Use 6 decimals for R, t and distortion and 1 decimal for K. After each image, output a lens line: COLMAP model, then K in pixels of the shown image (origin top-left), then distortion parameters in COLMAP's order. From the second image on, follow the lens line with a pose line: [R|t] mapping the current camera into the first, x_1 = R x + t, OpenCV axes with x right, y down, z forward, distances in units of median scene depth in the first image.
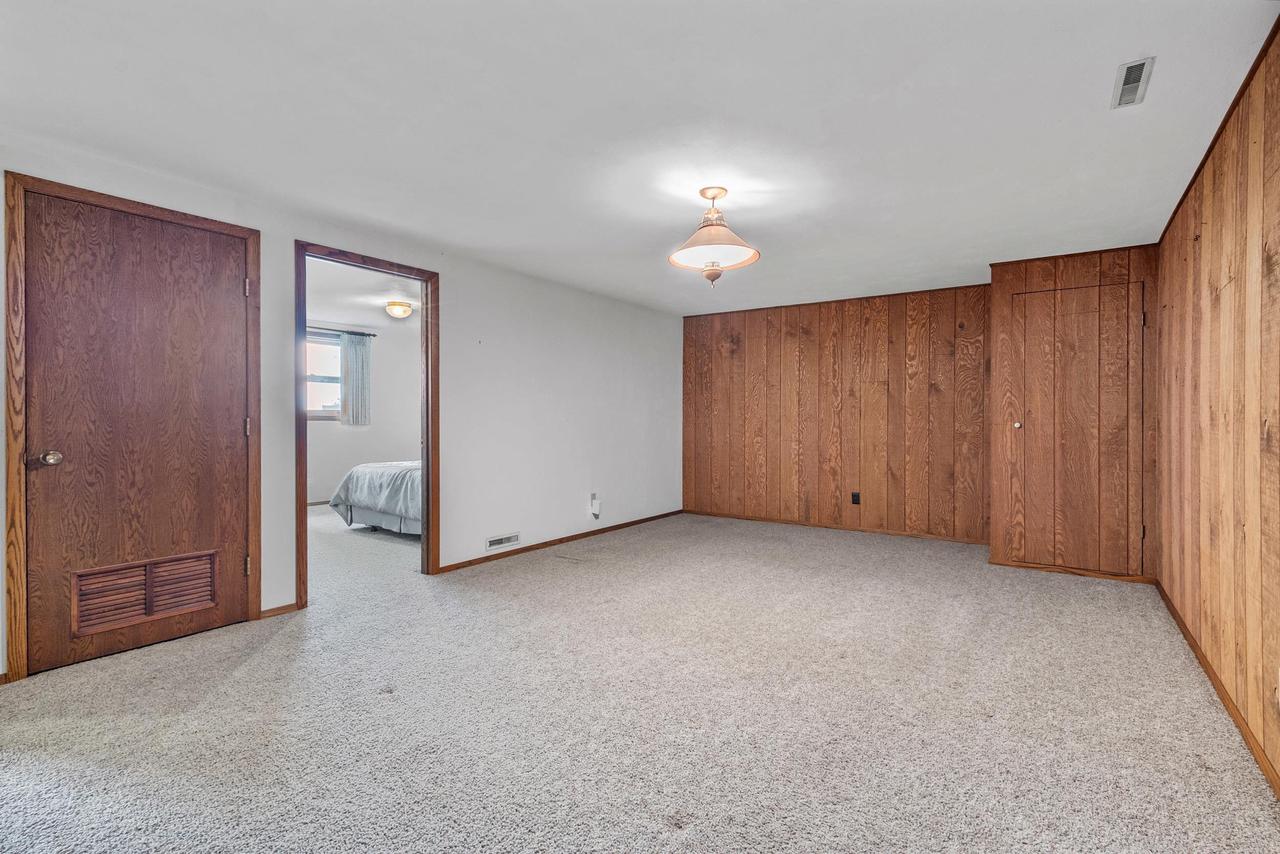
lens RADIAL K [[597.7, 0, 641.8], [0, 597.7, 422.6], [0, 0, 1]] dist [0.011836, -0.002867]
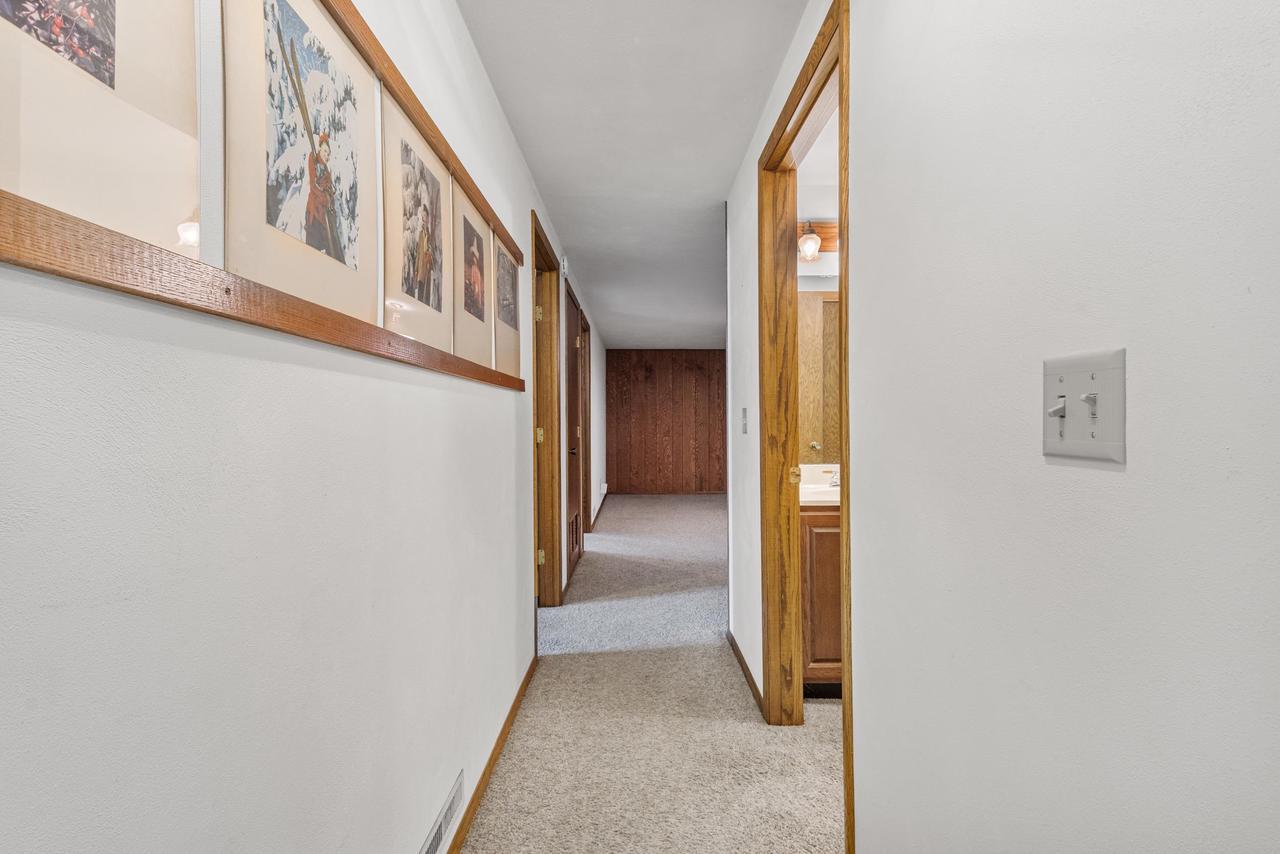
lens RADIAL K [[597.7, 0, 637.0], [0, 597.7, 424.8], [0, 0, 1]] dist [0.011836, -0.002867]
pose [[0.823674, -0.006797, 0.567022, -0.744647], [0.008795, 0.999961, -0.000790, -0.005565], [-0.566995, 0.005638, 0.823702, -0.174703]]
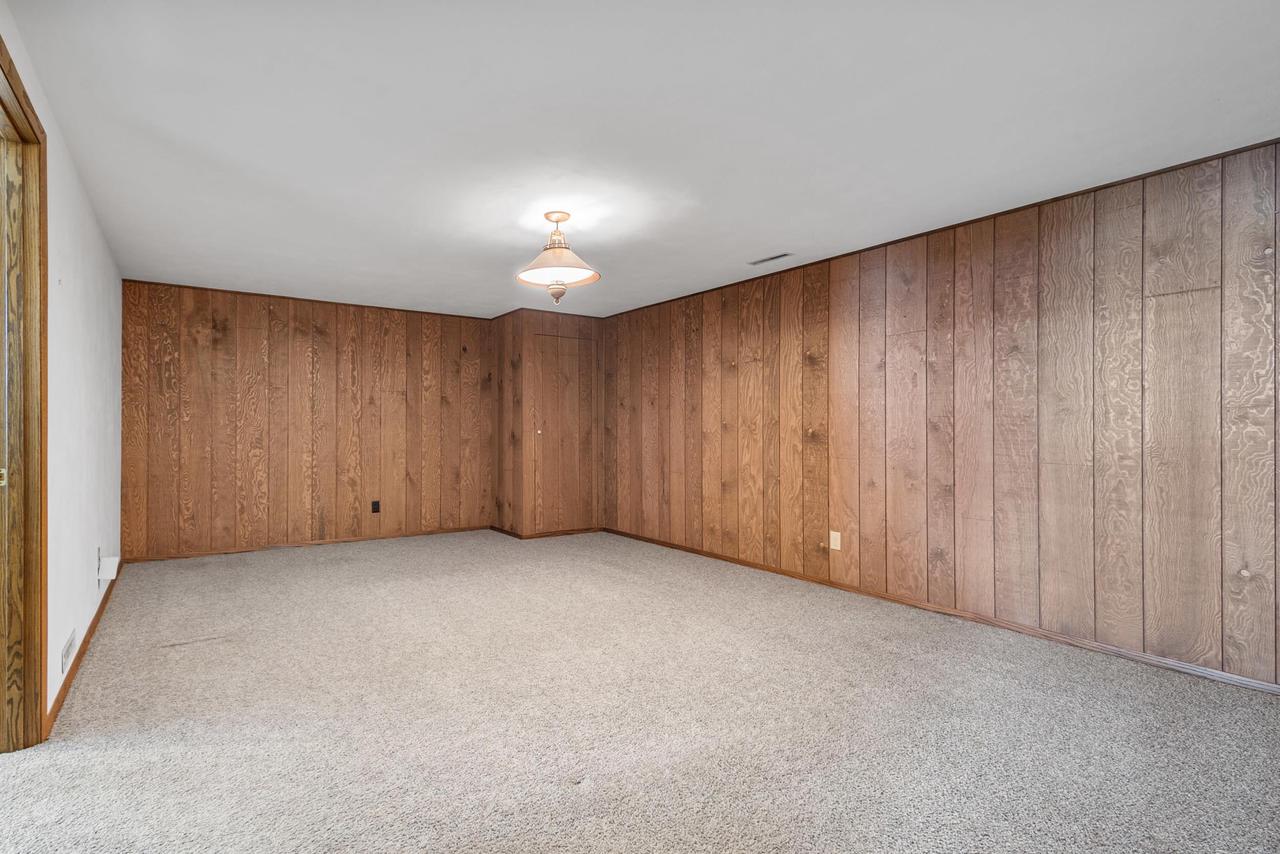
lens RADIAL K [[623.6, 0, 585.3], [0, 623.6, 427.5], [0, 0, 1]] dist [0.017575, 0.000273]
pose [[0.387464, -0.000833, 0.921884, -0.458036], [0.005027, 0.999987, -0.001210, -0.002787], [-0.921871, 0.005103, 0.387463, 0.265748]]
